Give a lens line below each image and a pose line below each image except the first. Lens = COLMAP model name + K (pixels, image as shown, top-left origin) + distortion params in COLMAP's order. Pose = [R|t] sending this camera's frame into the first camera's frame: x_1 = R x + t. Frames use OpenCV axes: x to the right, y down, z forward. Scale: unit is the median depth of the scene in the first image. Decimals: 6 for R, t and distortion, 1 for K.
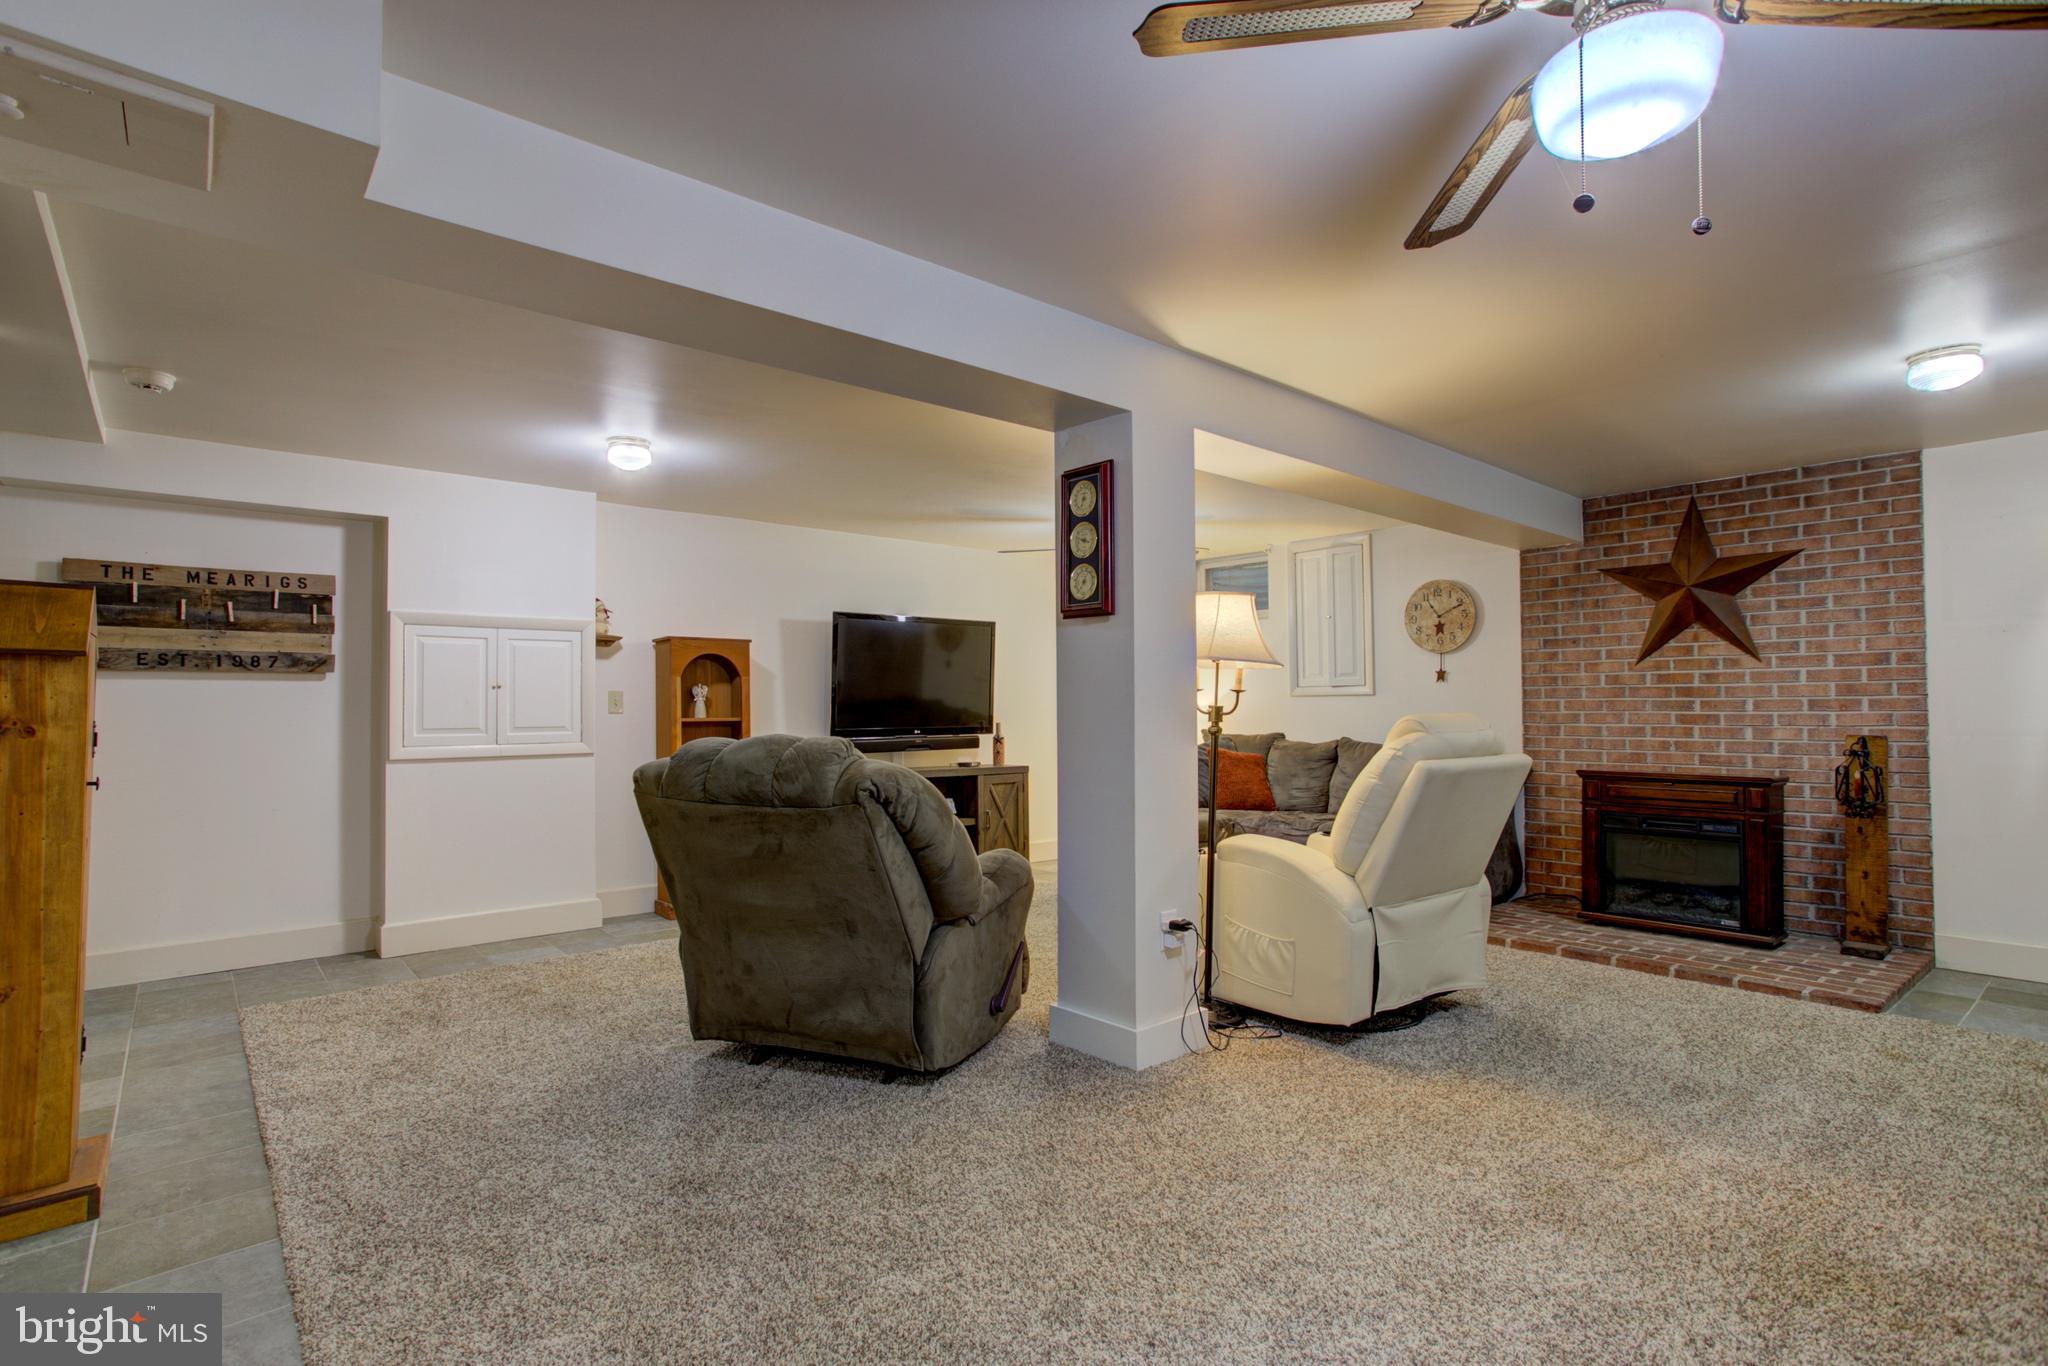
lens RADIAL K [[1004.1, 0, 1020.8], [0, 1004.1, 688.0], [0, 0, 1]] dist [-0.039600, 0.021161]
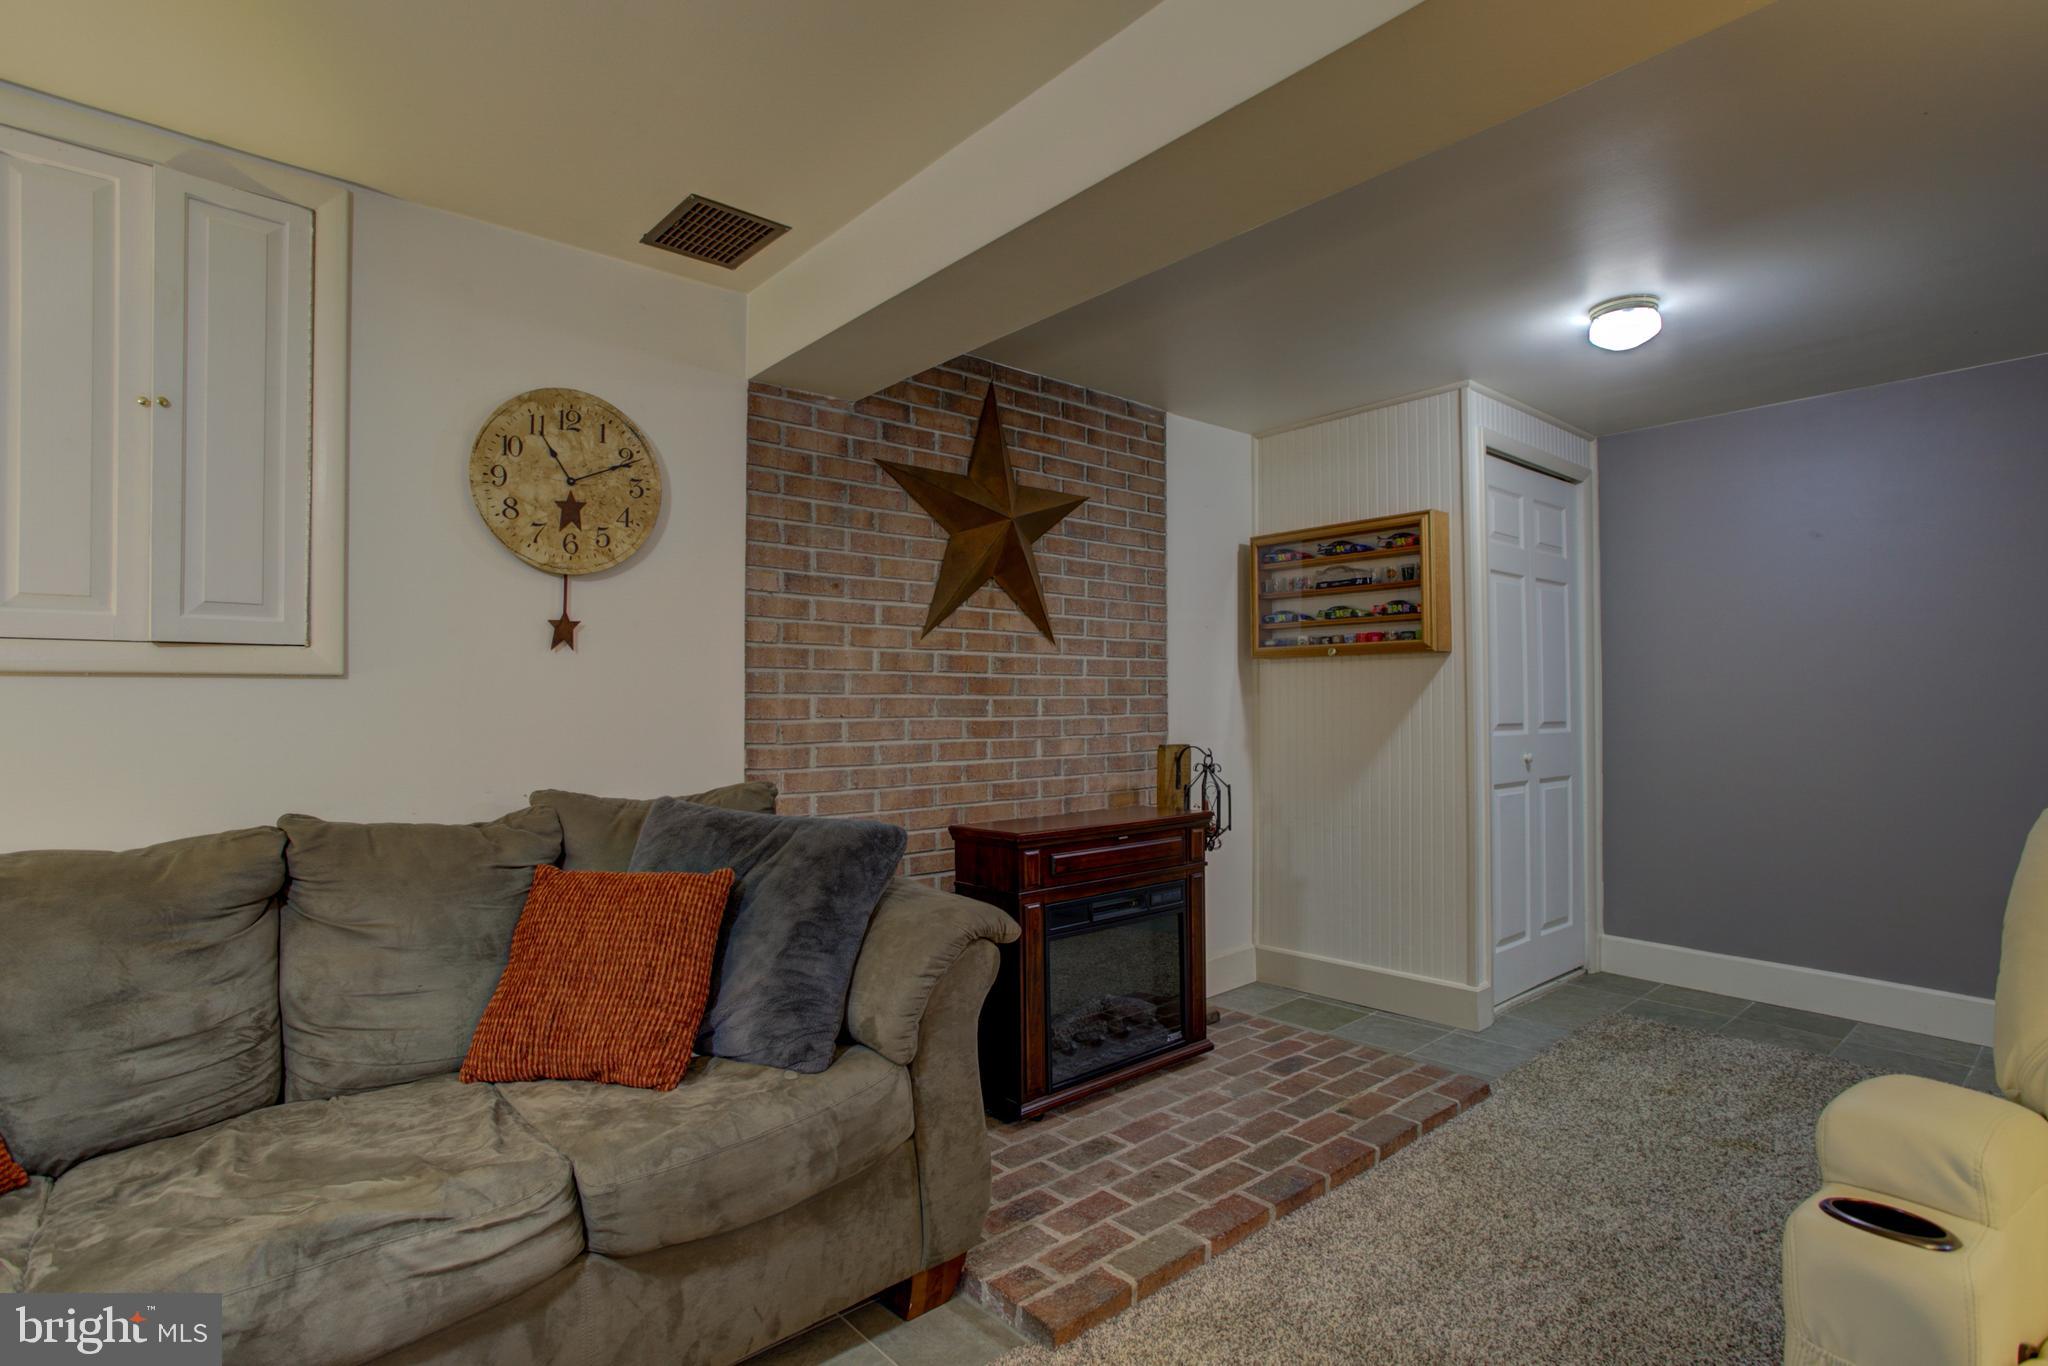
lens RADIAL K [[1004.1, 0, 1025.3], [0, 1004.1, 672.9], [0, 0, 1]] dist [-0.039600, 0.021161]
pose [[0.005898, 0.029275, 0.999554, 0.034203], [-0.019509, 0.999384, -0.029155, 0.013077], [-0.999792, -0.019329, 0.006466, 0.931670]]
